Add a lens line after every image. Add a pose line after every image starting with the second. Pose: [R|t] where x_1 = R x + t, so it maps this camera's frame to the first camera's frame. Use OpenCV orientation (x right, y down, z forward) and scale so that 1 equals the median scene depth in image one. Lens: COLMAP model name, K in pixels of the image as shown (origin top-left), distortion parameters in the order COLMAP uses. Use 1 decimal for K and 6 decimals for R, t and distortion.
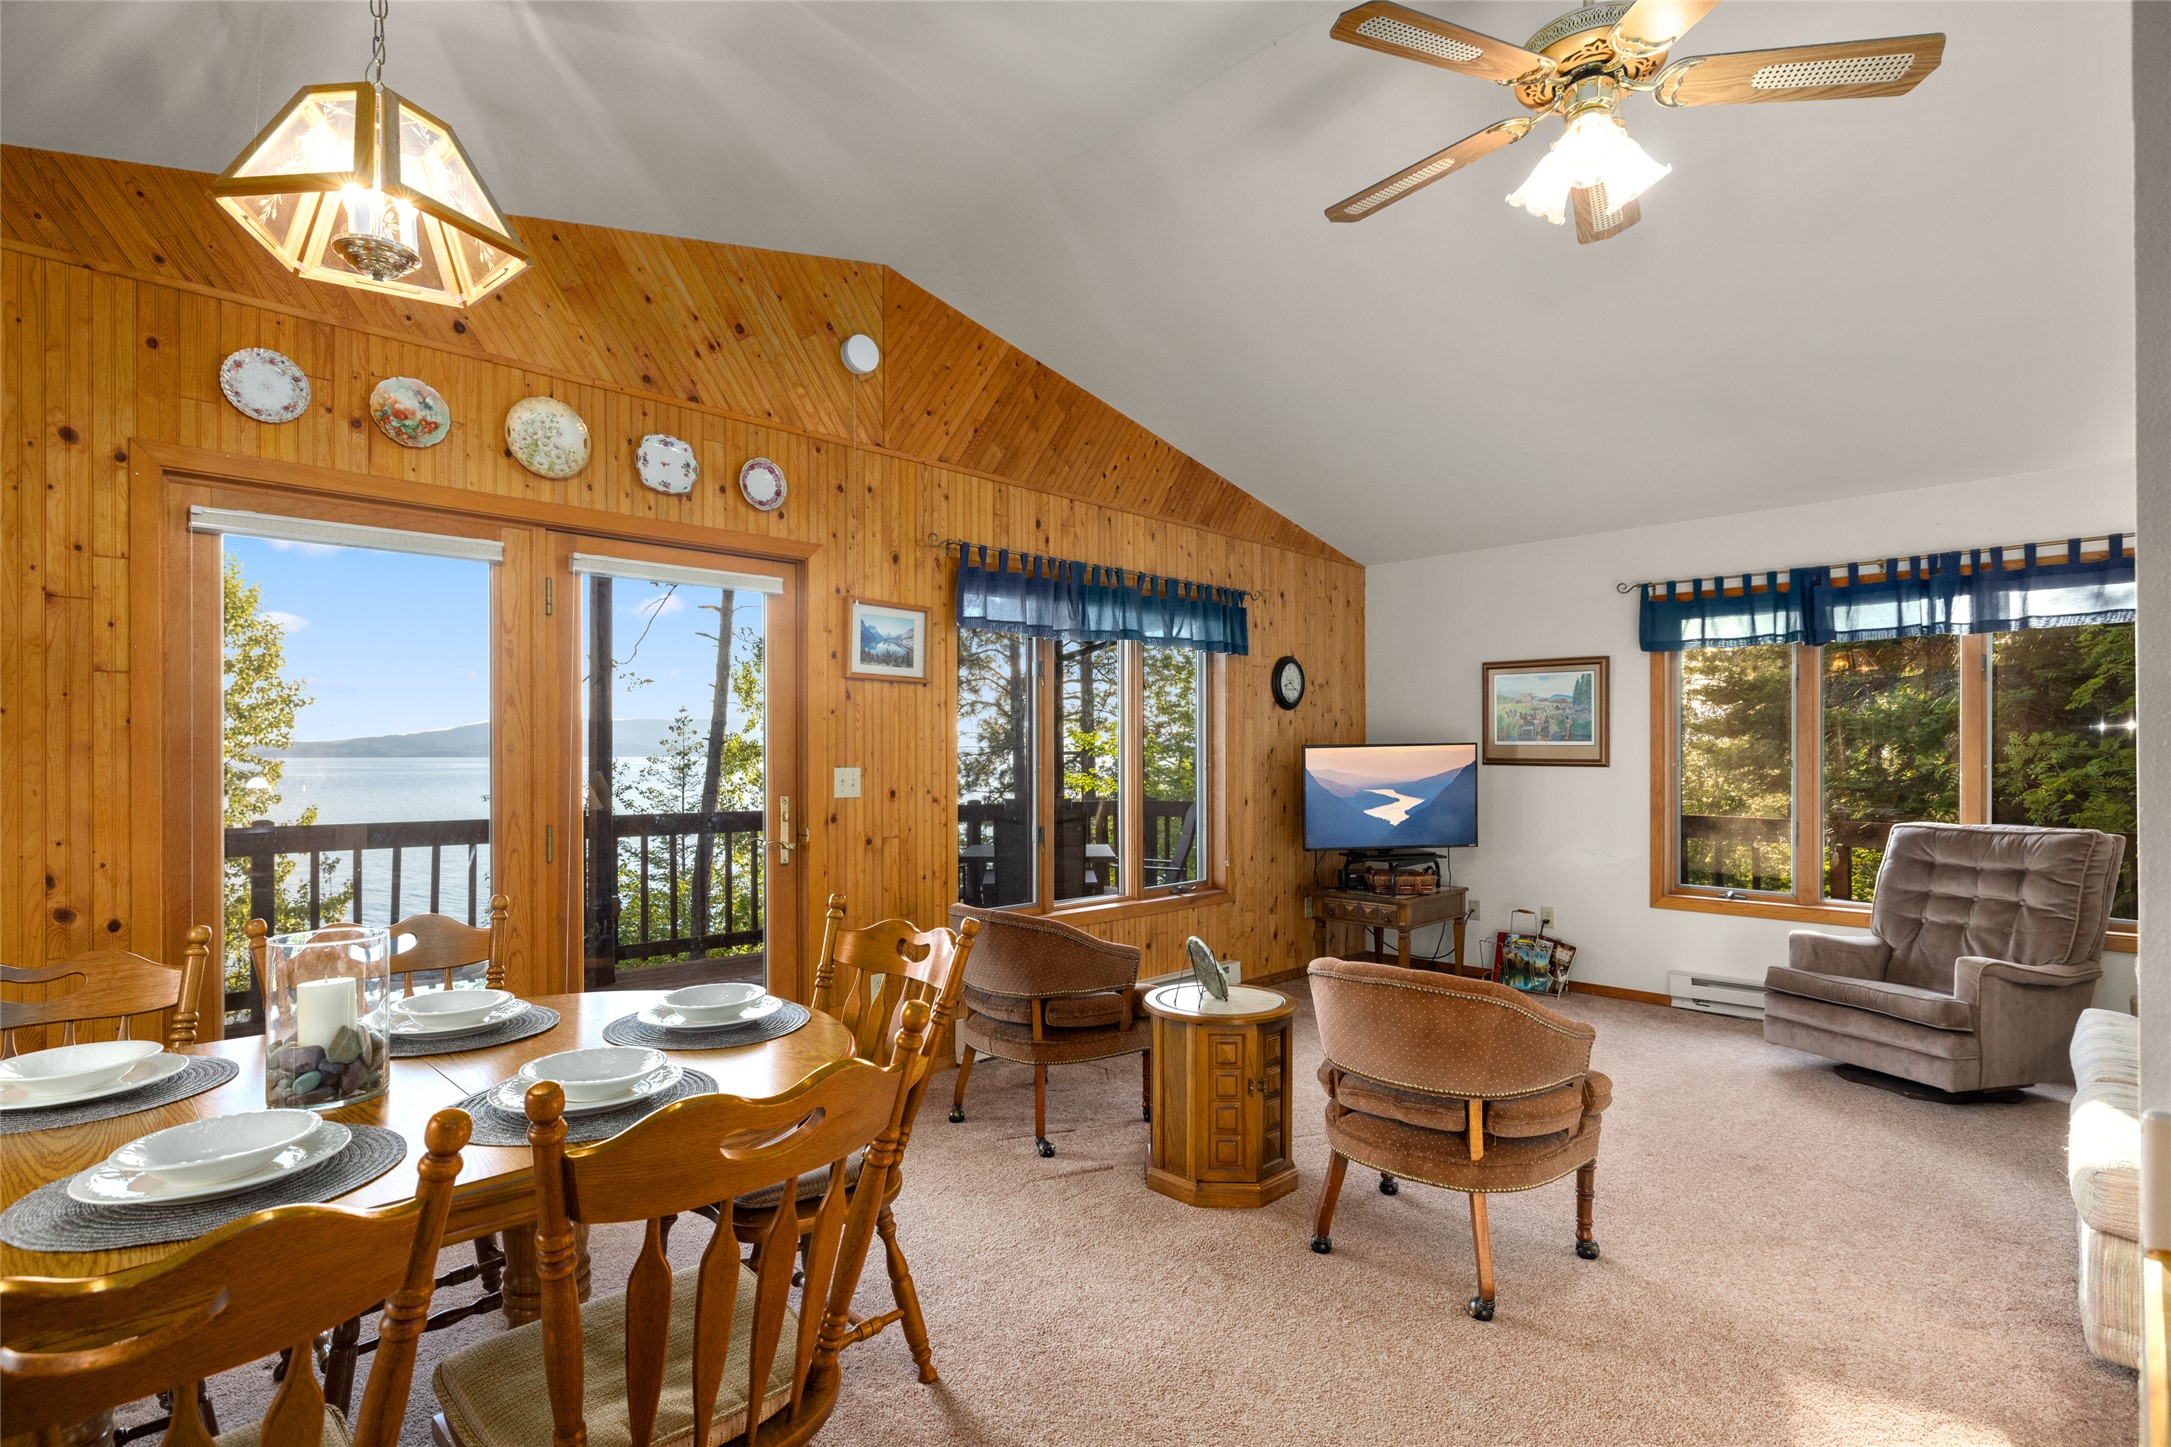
lens RADIAL K [[1057.3, 0, 1078.0], [0, 1057.3, 752.5], [0, 0, 1]] dist [-0.001815, 0.000666]
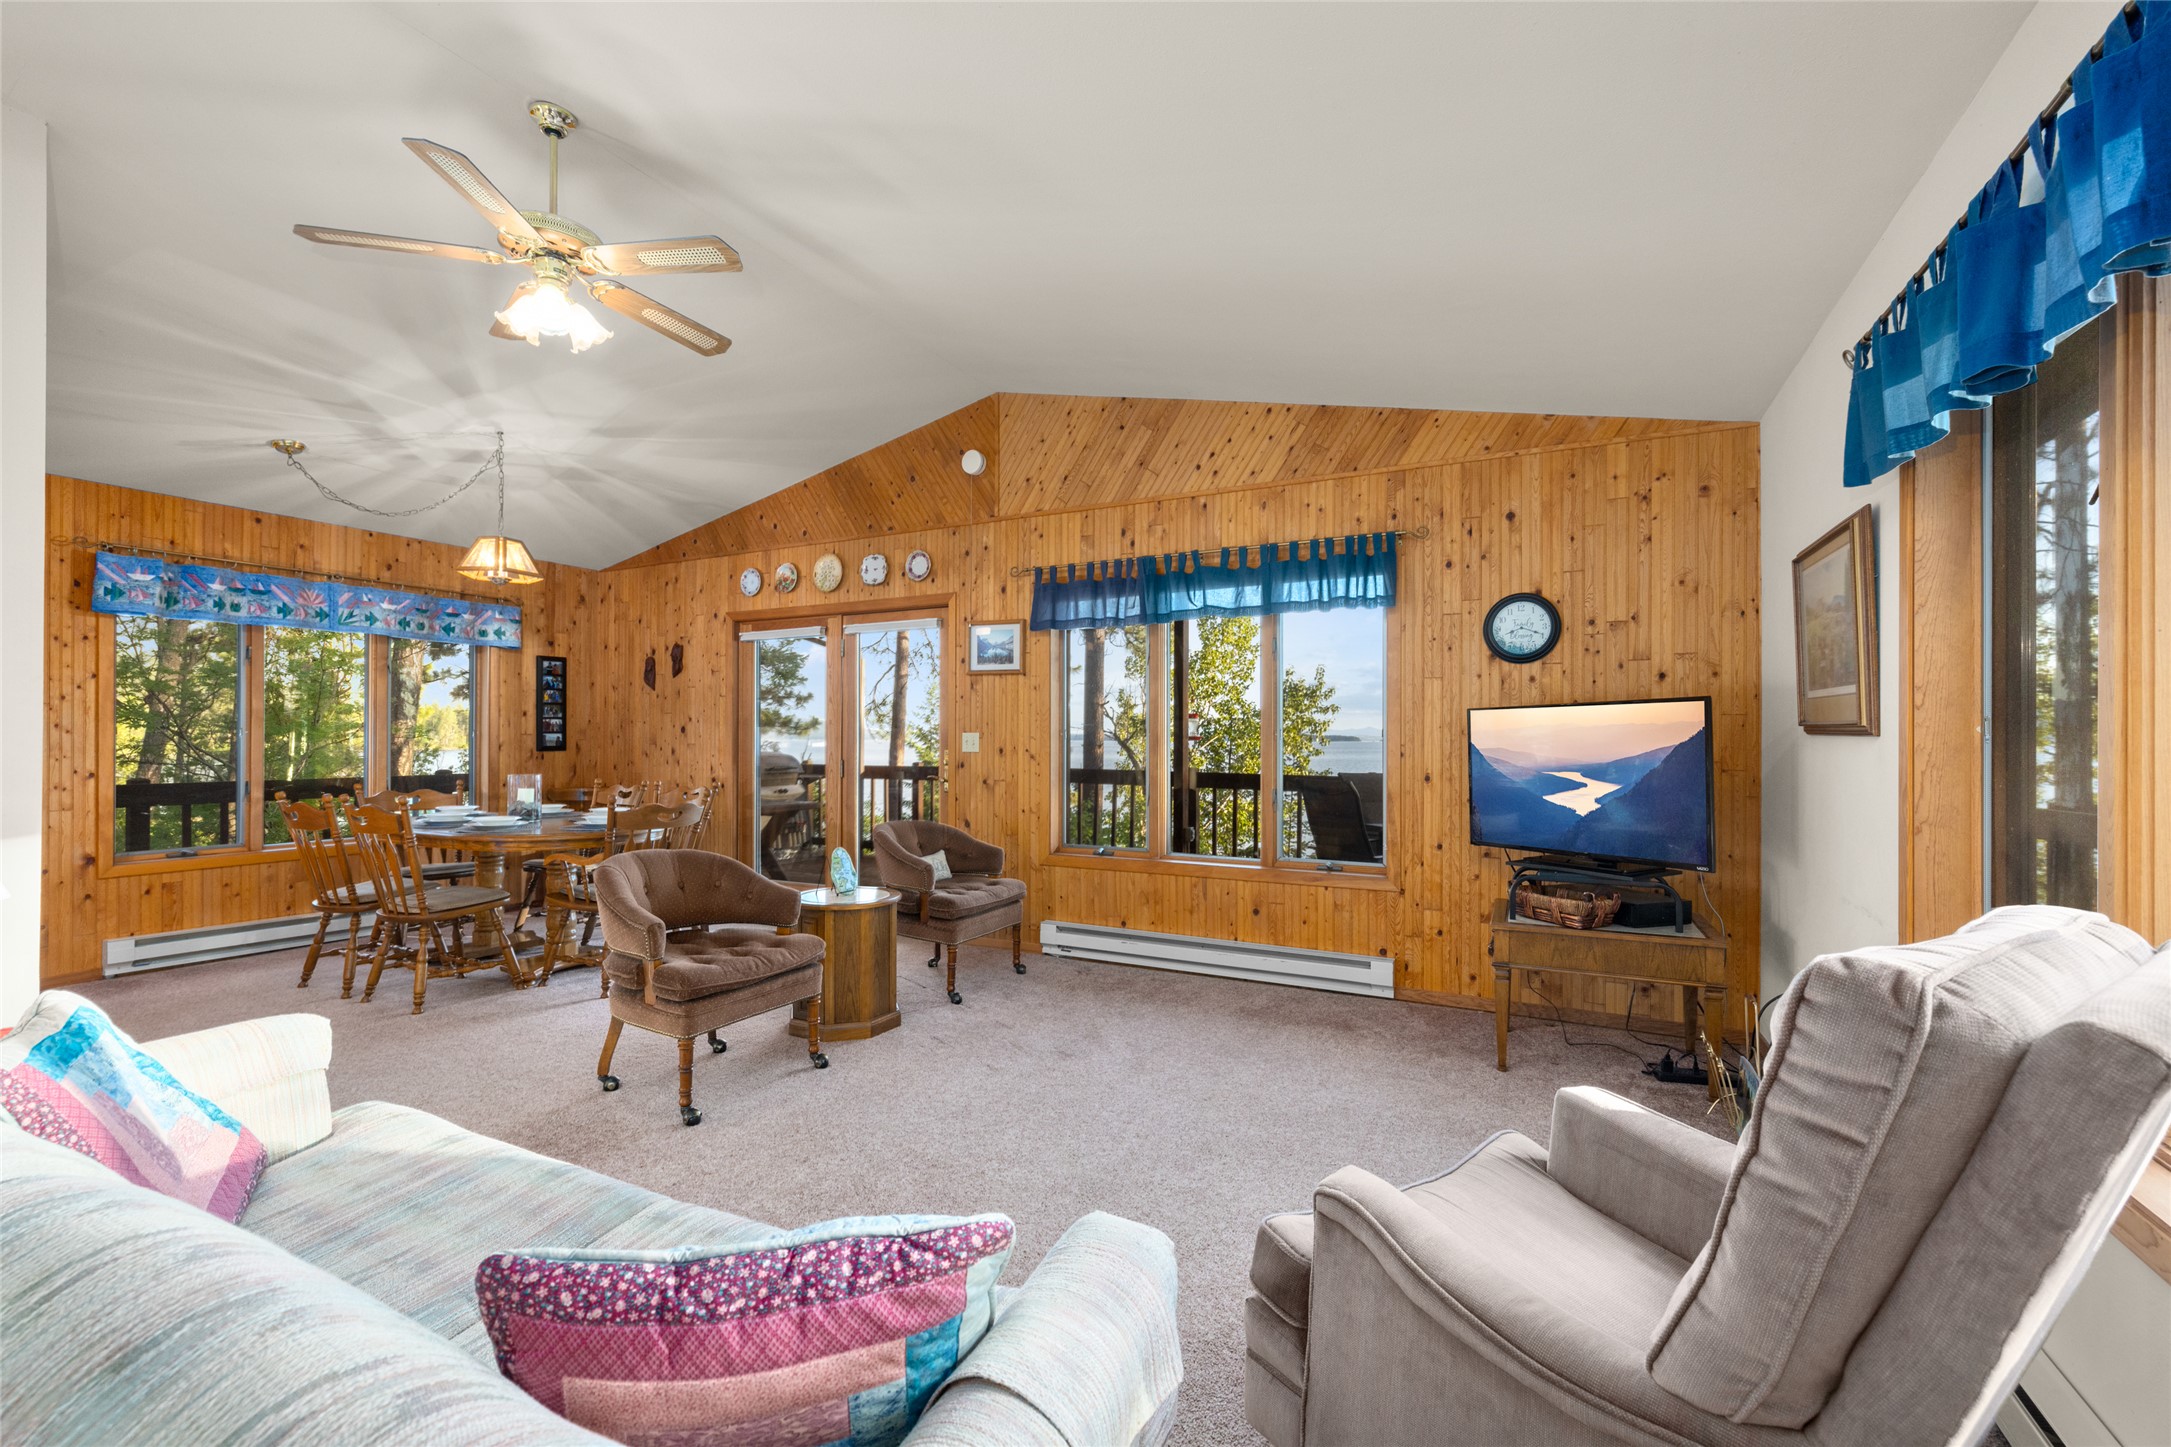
lens RADIAL K [[902.2, 0, 1081.9], [0, 902.2, 733.2], [0, 0, 1]] dist [0.000086, 0.000204]
pose [[0.311688, -0.002184, -0.950182, 1.114298], [-0.001103, 0.999996, -0.002660, 0.018728], [0.950184, 0.001878, 0.311685, 0.763806]]
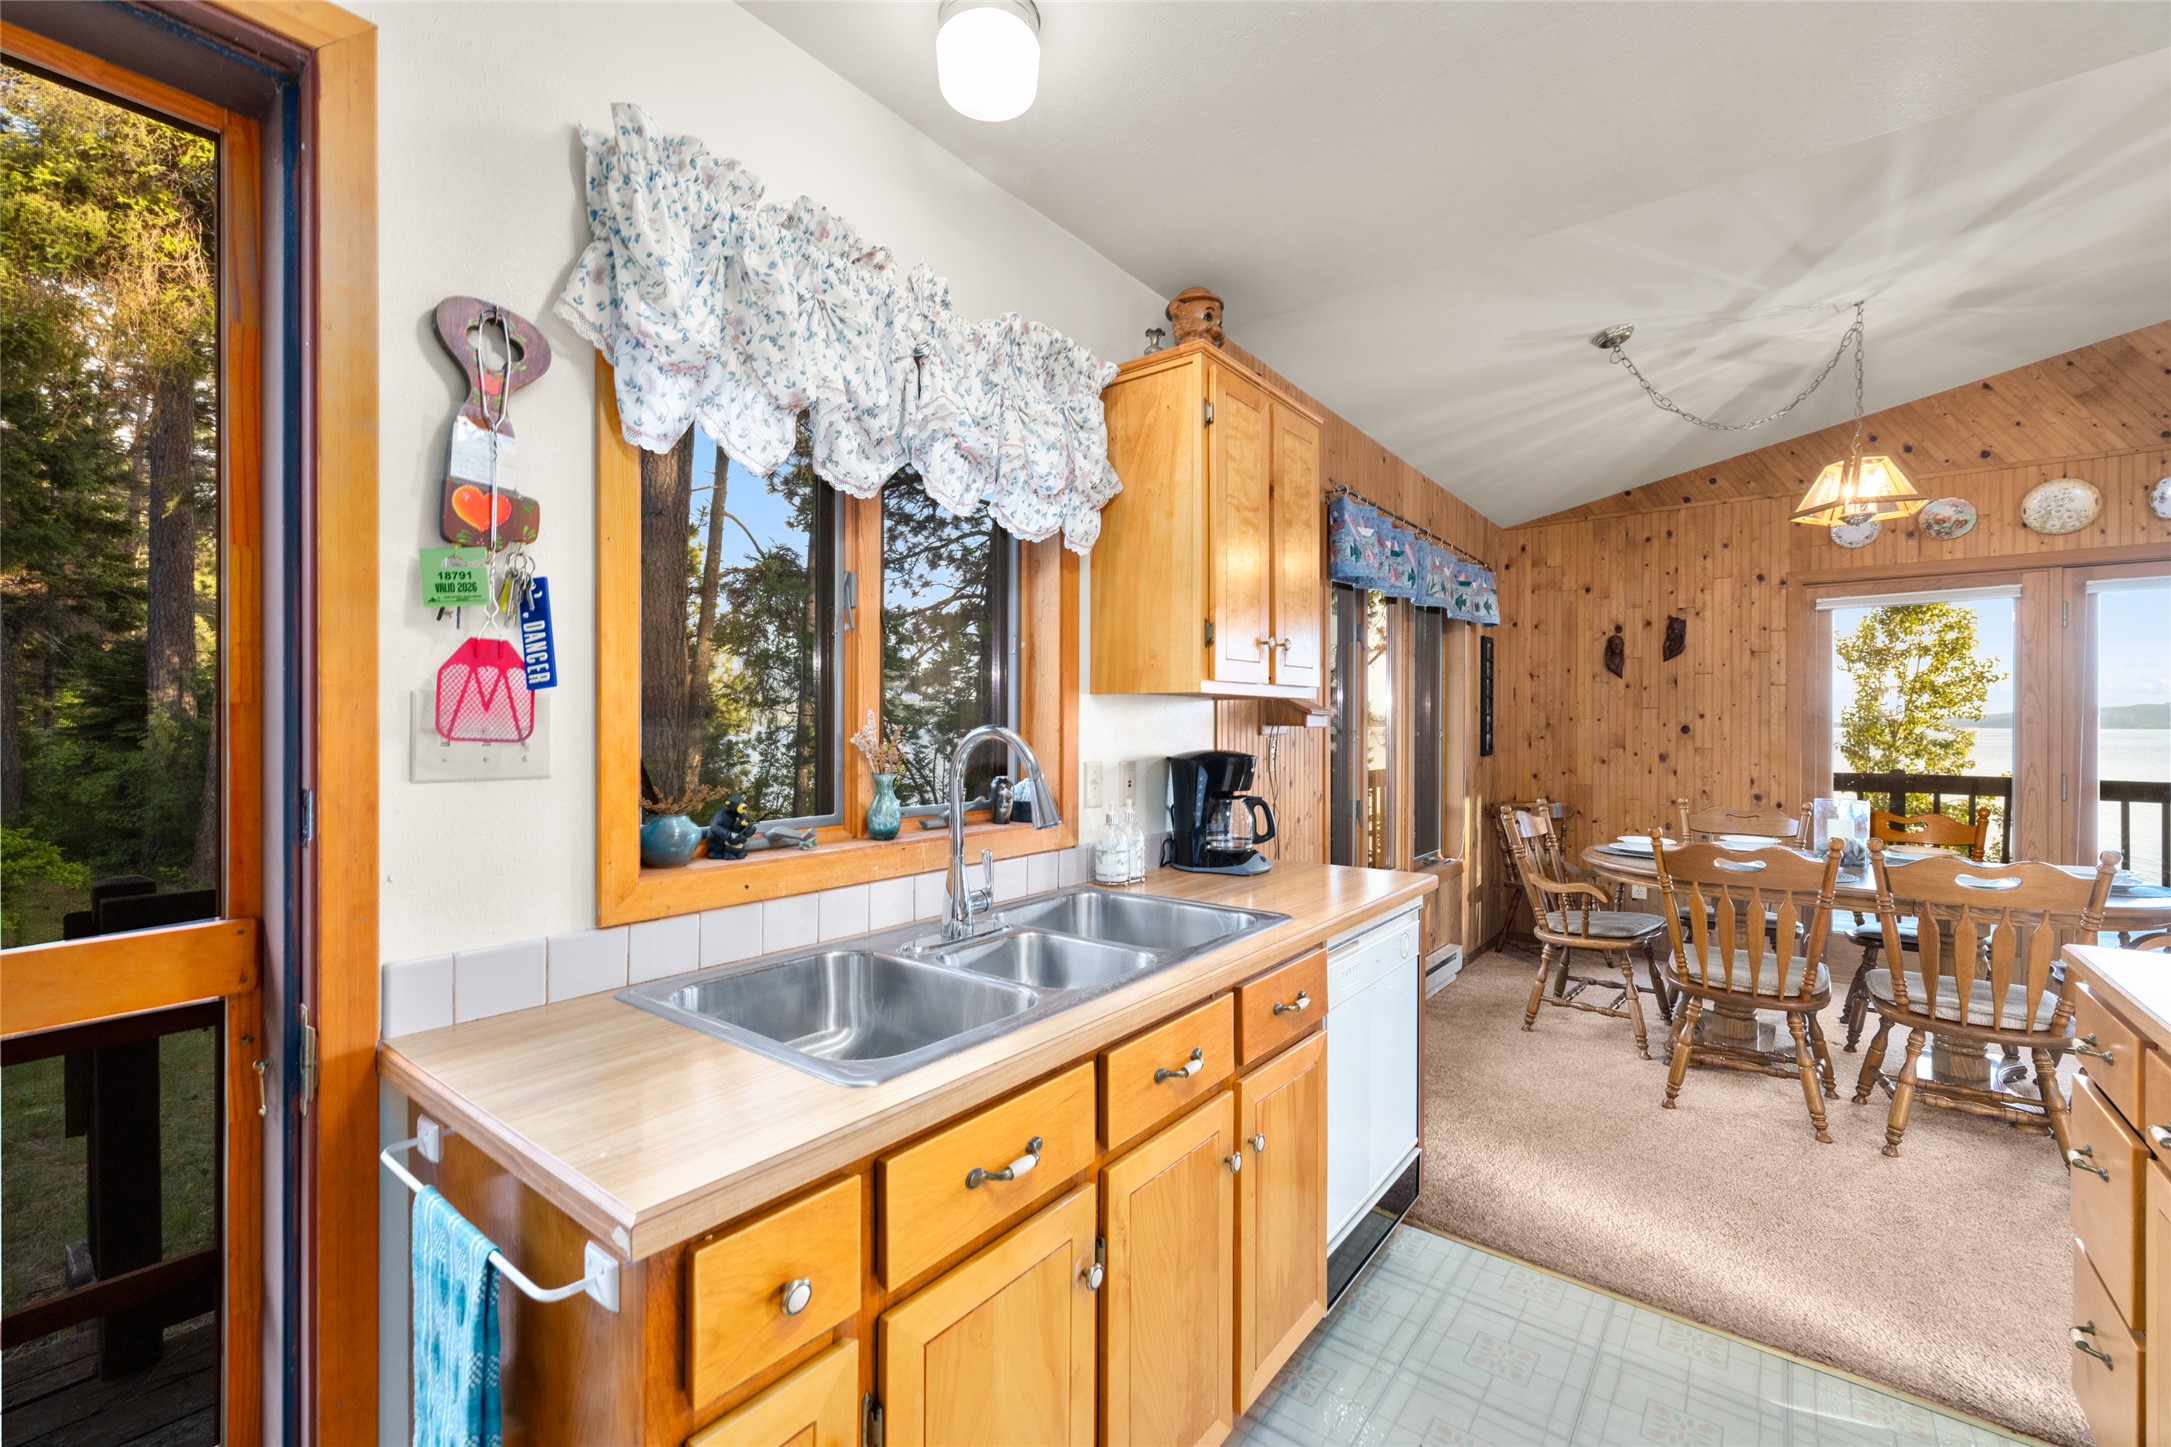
lens RADIAL K [[905.7, 0, 1083.6], [0, 905.7, 727.1], [0, 0, 1]] dist [0.001627, -0.000291]
pose [[0.131636, 0.005121, -0.991285, 0.462308], [-0.000677, 0.999987, 0.005076, -0.000357], [0.991298, 0.000003, 0.131638, -0.407796]]
